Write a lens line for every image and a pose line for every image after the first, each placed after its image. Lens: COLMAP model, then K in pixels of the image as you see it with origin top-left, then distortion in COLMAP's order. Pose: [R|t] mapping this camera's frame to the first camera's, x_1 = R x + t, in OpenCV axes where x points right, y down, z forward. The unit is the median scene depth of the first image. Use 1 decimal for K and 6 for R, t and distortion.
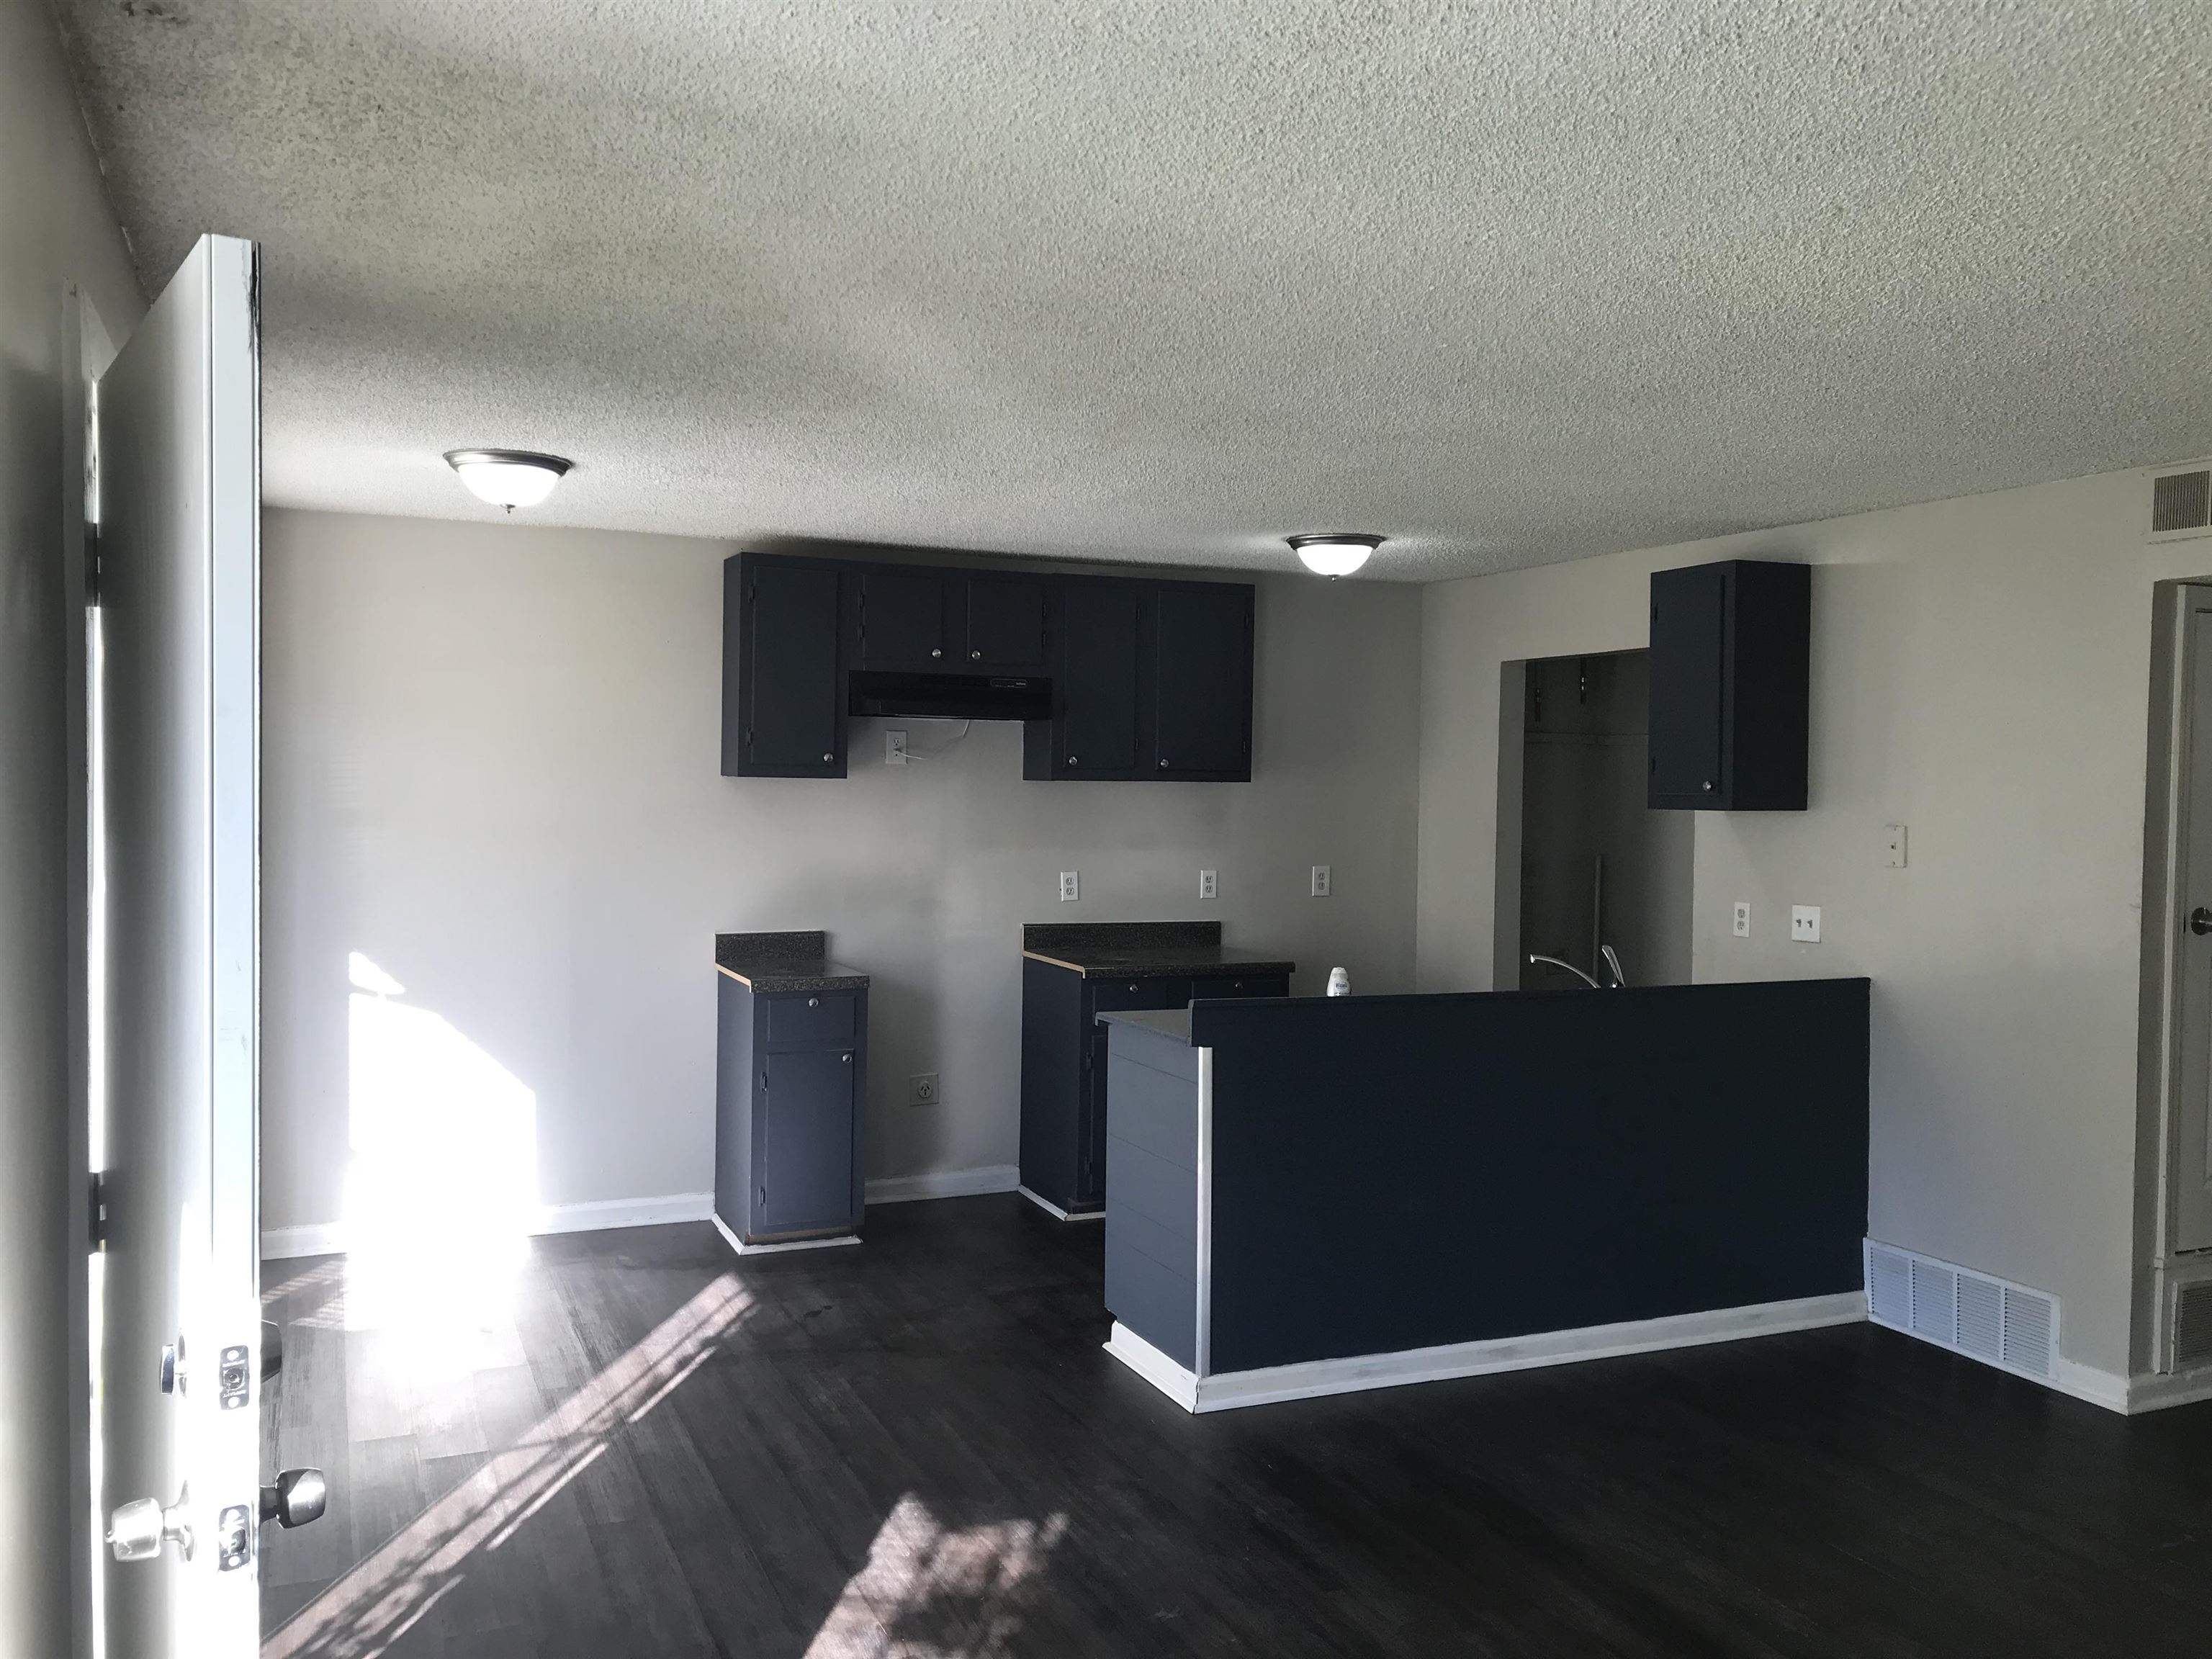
lens RADIAL K [[1831.2, 0, 1090.7], [0, 1831.2, 821.7], [0, 0, 1]] dist [0.061041, -0.065042]
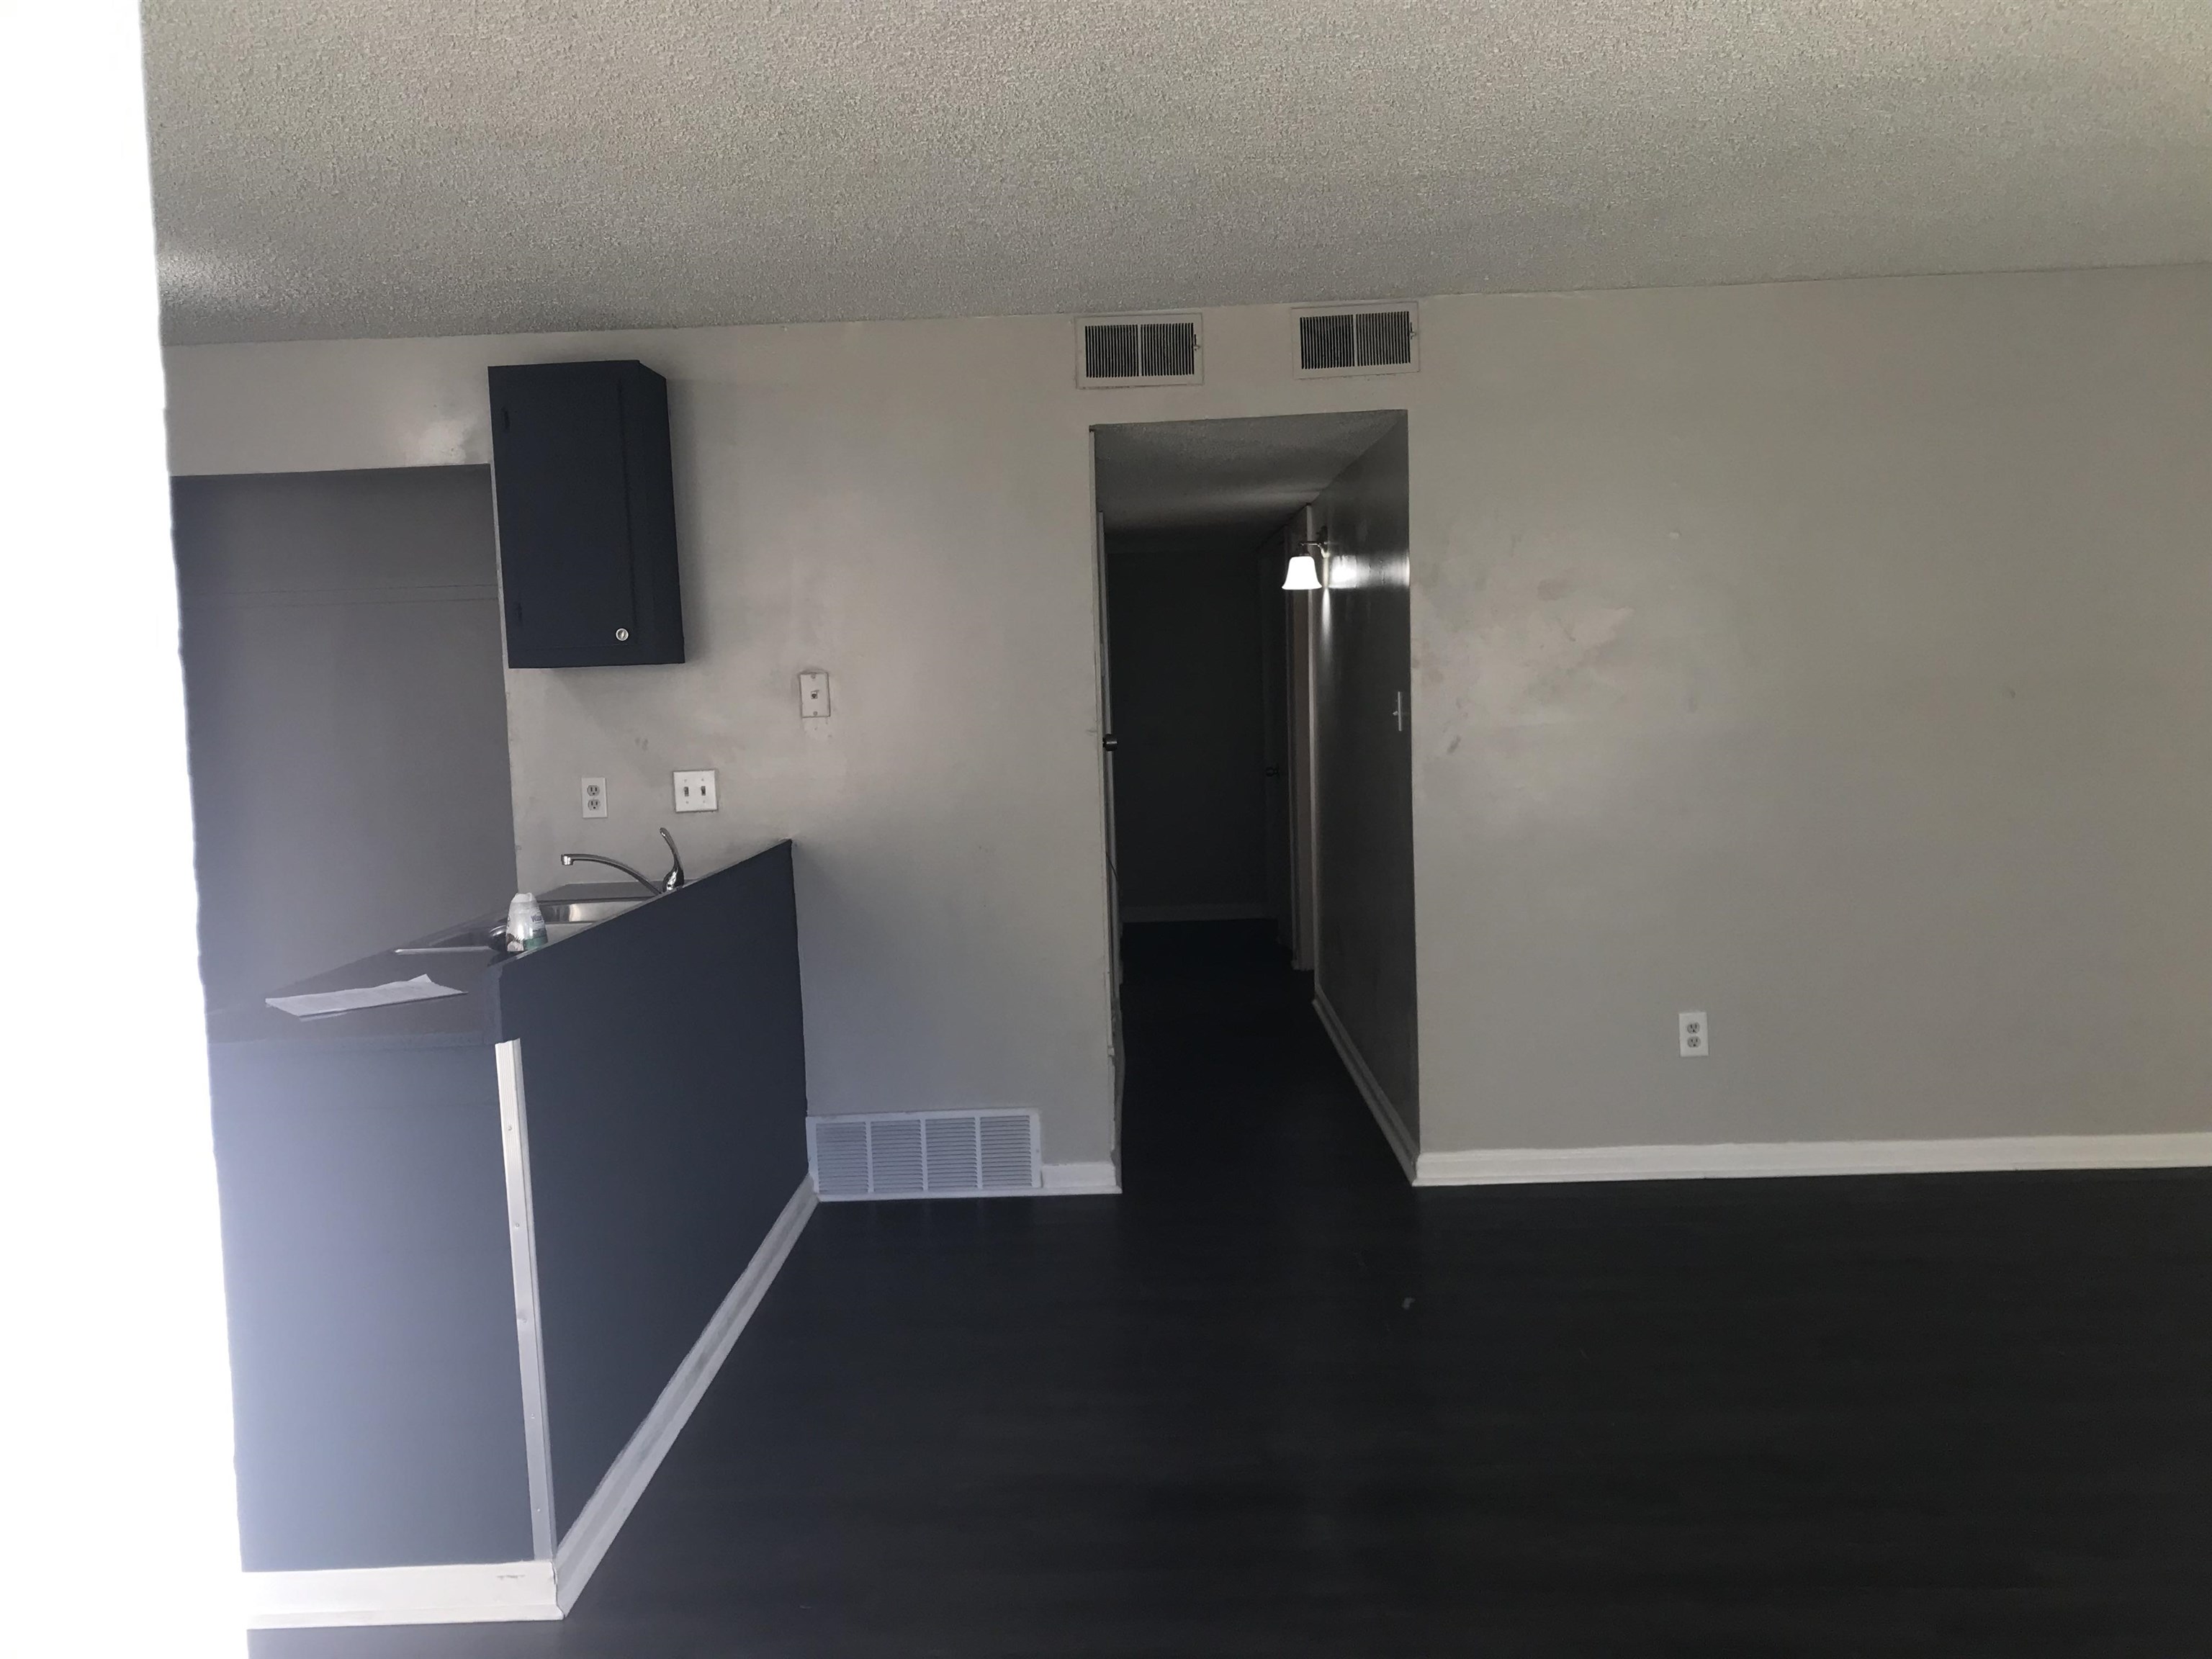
lens RADIAL K [[1831.2, 0, 1101.1], [0, 1831.2, 834.1], [0, 0, 1]] dist [0.061041, -0.065042]
pose [[0.400971, -0.106348, 0.909897, -0.398732], [0.061900, 0.994114, 0.088913, 0.011034], [-0.913997, 0.020672, 0.405194, 0.550015]]
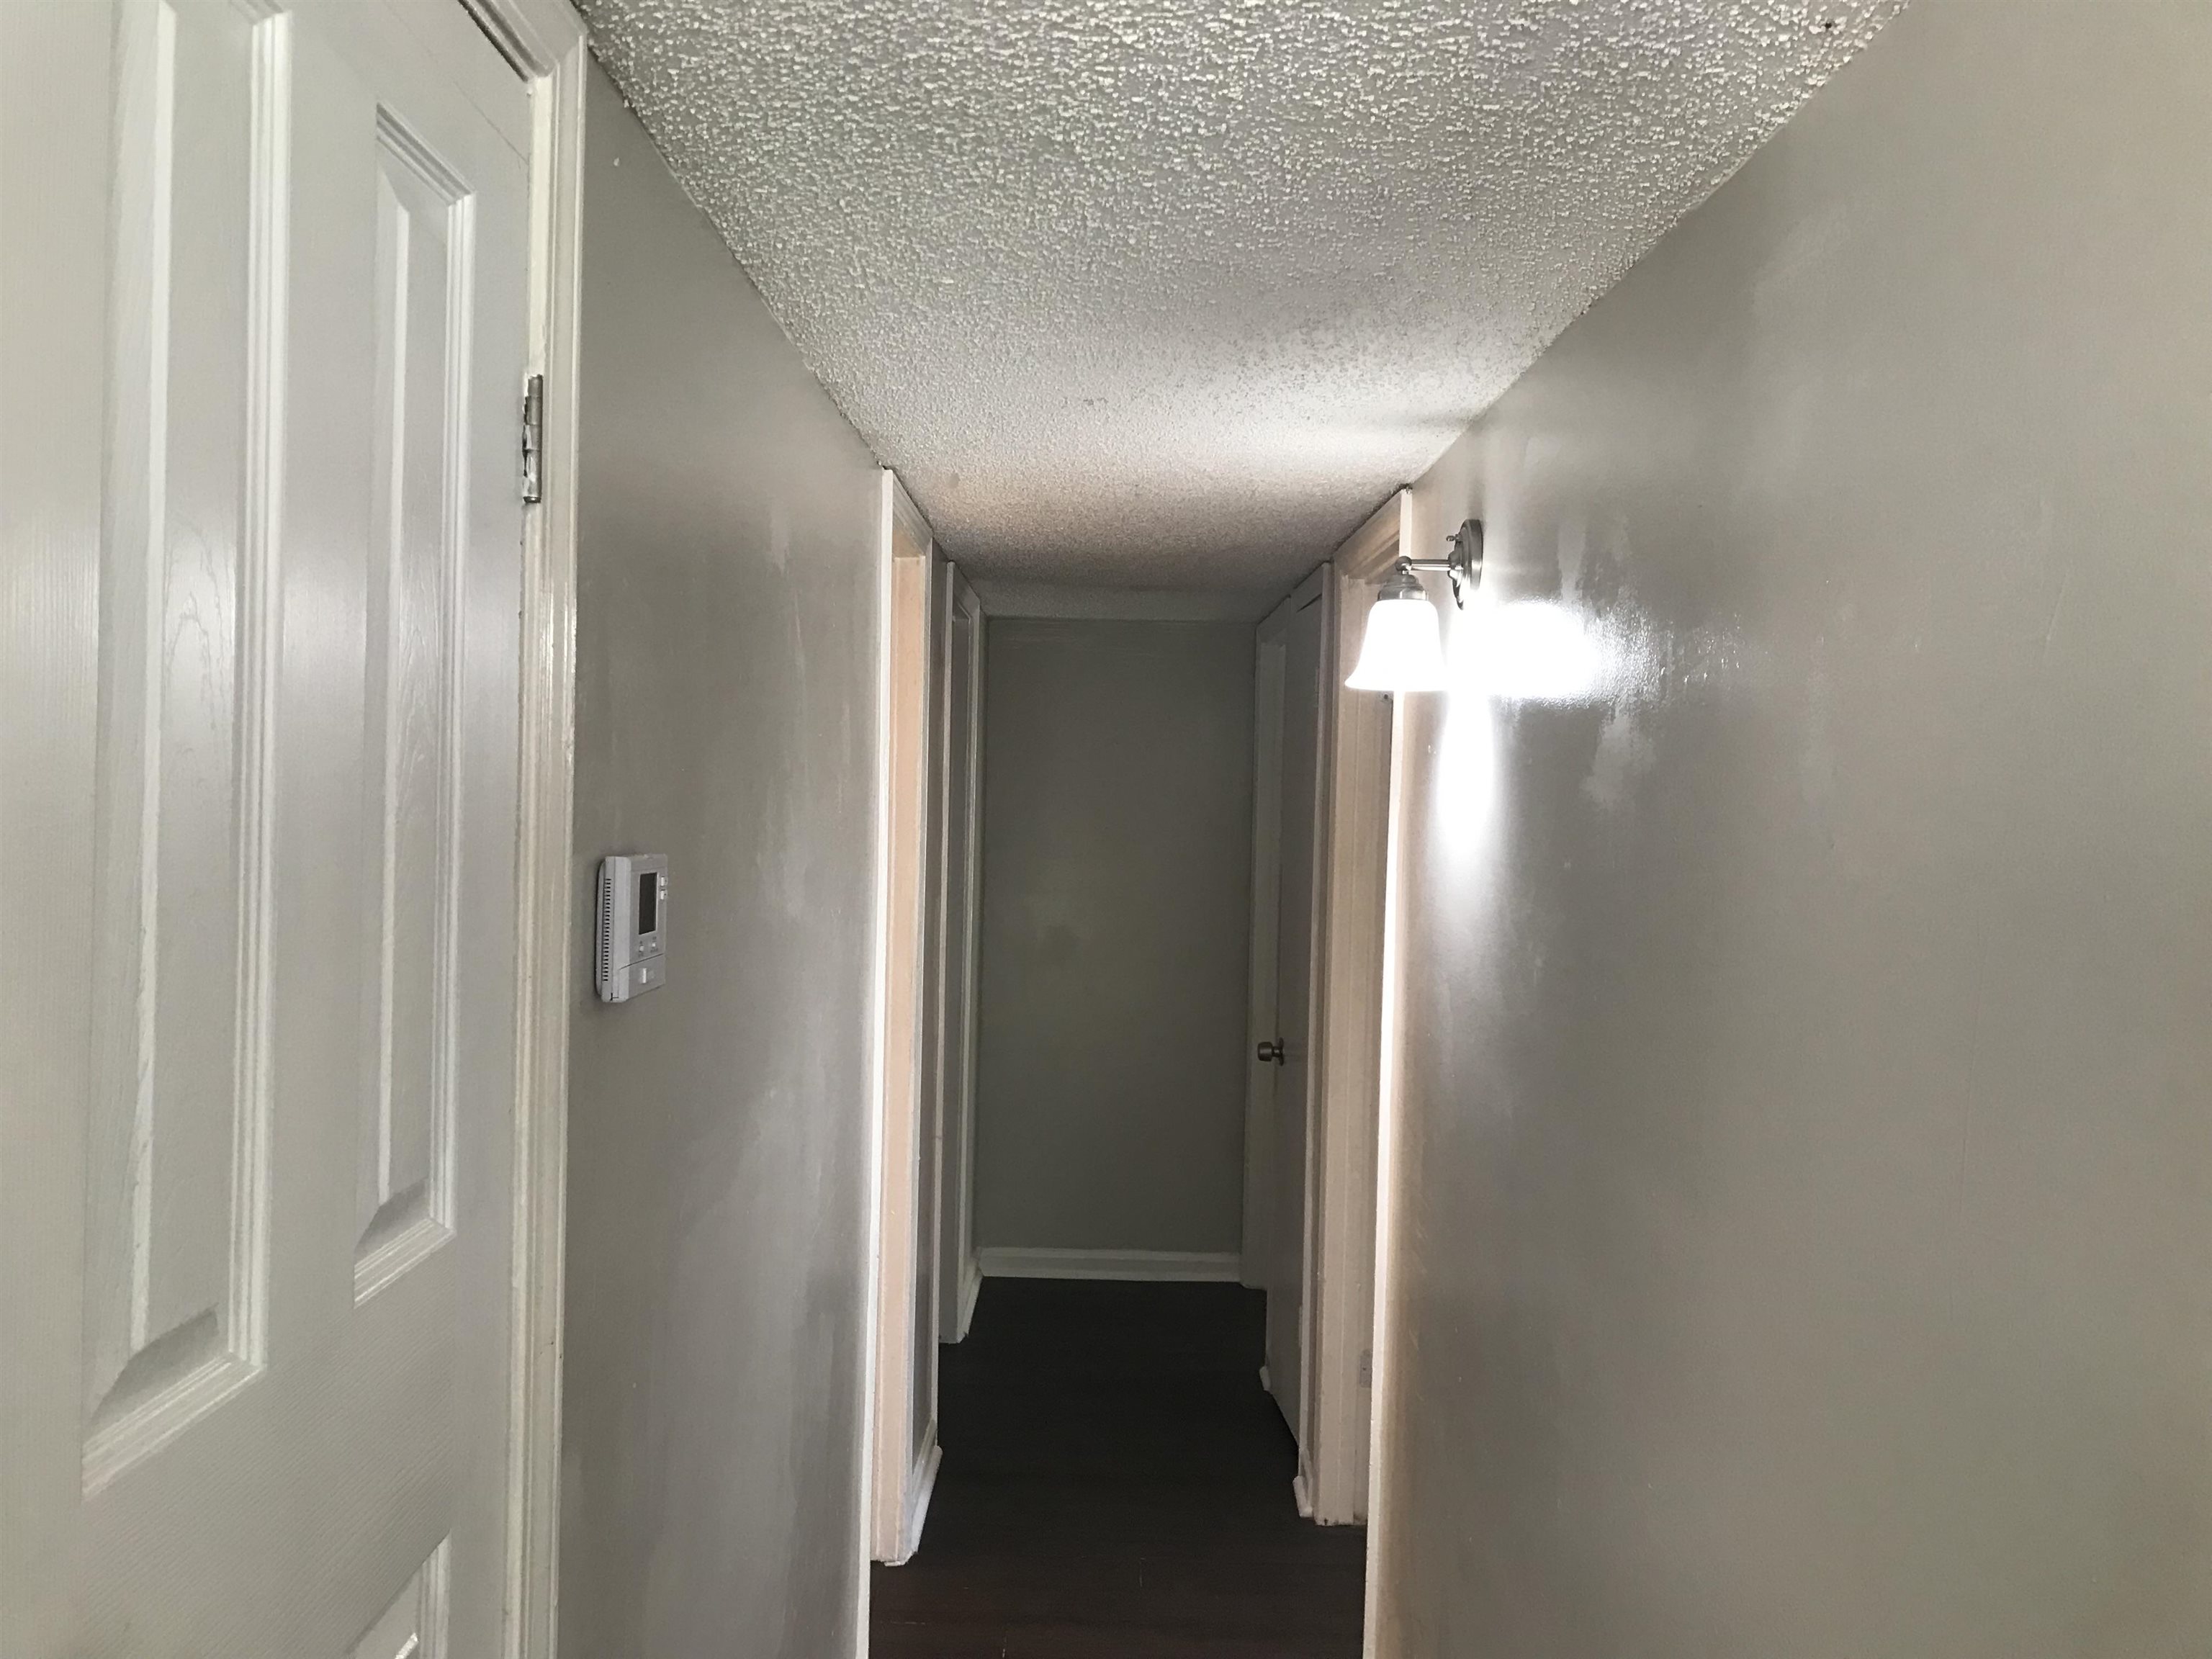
lens RADIAL K [[1831.2, 0, 1109.4], [0, 1831.2, 838.0], [0, 0, 1]] dist [0.061041, -0.065042]
pose [[0.386224, -0.032600, 0.921829, 0.499351], [0.005370, 0.999438, 0.033094, -0.019203], [-0.922389, -0.007832, 0.386182, 0.865919]]
